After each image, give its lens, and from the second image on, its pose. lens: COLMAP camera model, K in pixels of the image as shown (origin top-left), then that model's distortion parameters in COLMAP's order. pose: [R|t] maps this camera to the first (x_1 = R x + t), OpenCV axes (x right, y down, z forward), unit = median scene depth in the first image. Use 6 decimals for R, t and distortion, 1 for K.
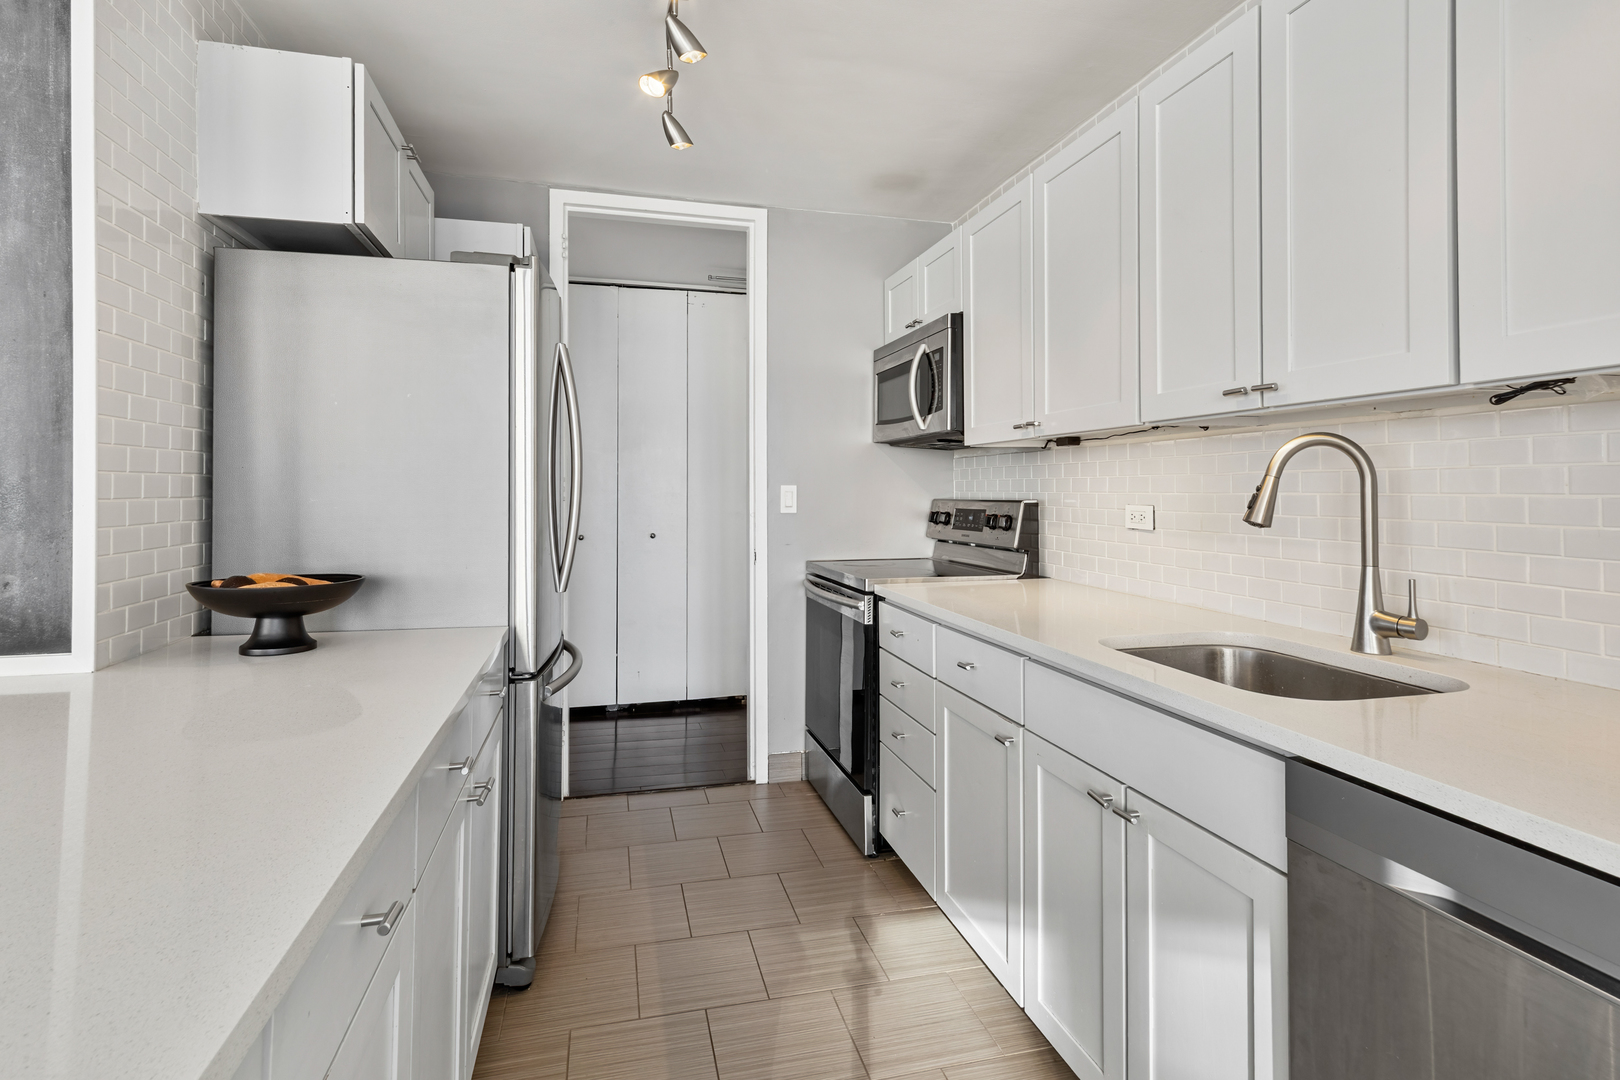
lens RADIAL K [[792.1, 0, 808.0], [0, 792.1, 480.7], [0, 0, 1]] dist [0.002544, 0.000914]
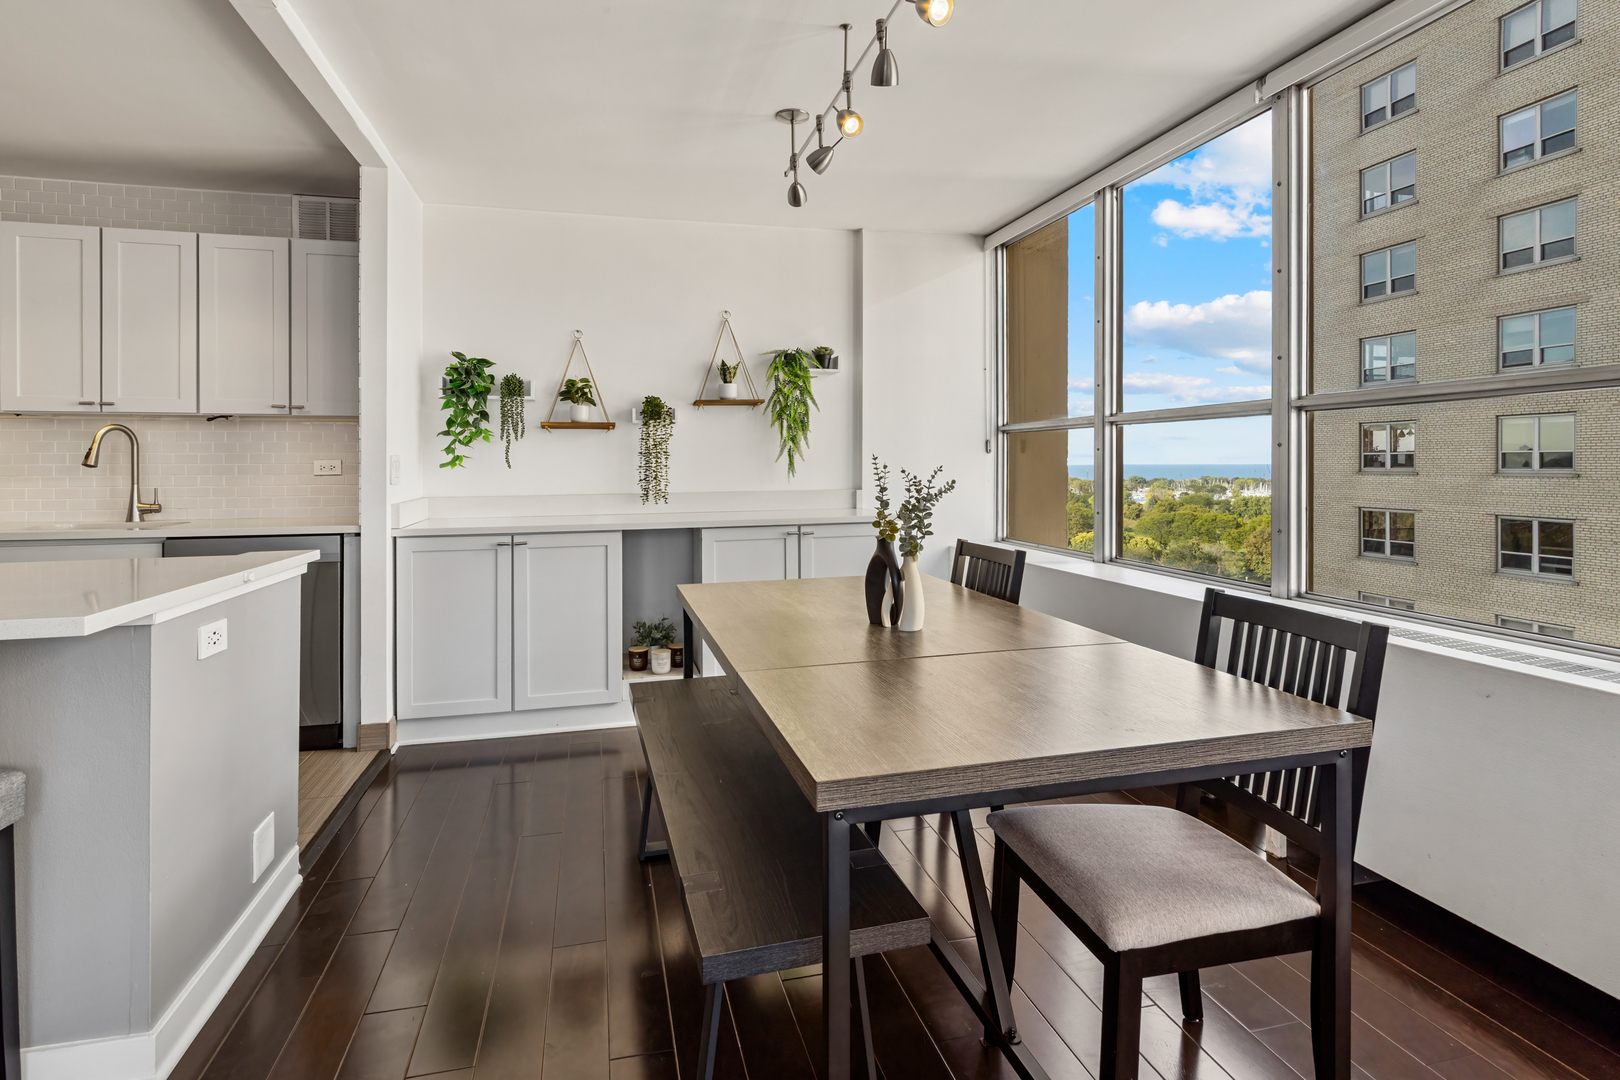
lens RADIAL K [[827.4, 0, 804.3], [0, 827.4, 461.8], [0, 0, 1]] dist [0.000426, 0.000176]
pose [[0.008983, 0.004448, 0.999950, -1.633058], [-0.007437, 0.999963, -0.004381, 0.039108], [-0.999932, -0.007397, 0.009015, -0.931665]]
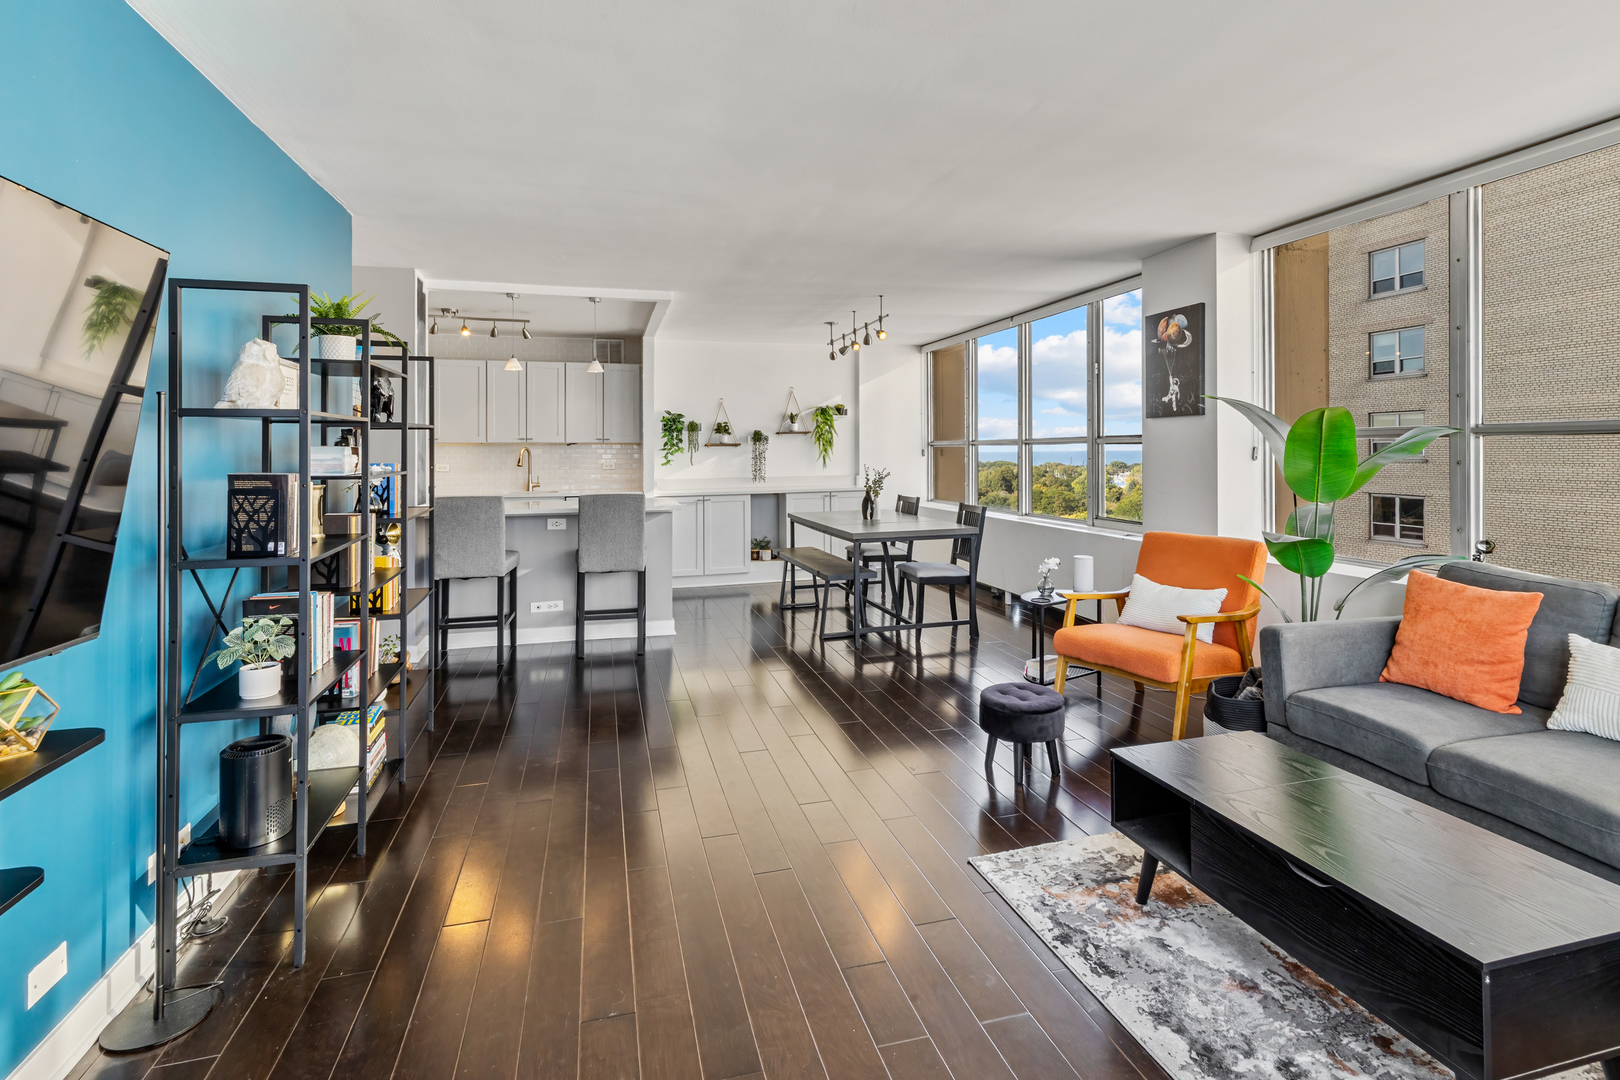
lens RADIAL K [[827.4, 0, 804.3], [0, 827.4, 461.8], [0, 0, 1]] dist [0.000426, 0.000176]
pose [[0.000424, -0.012849, 0.999917, -4.525198], [-0.002630, 0.999914, 0.012850, -0.043359], [-0.999996, -0.002635, 0.000390, -0.725868]]
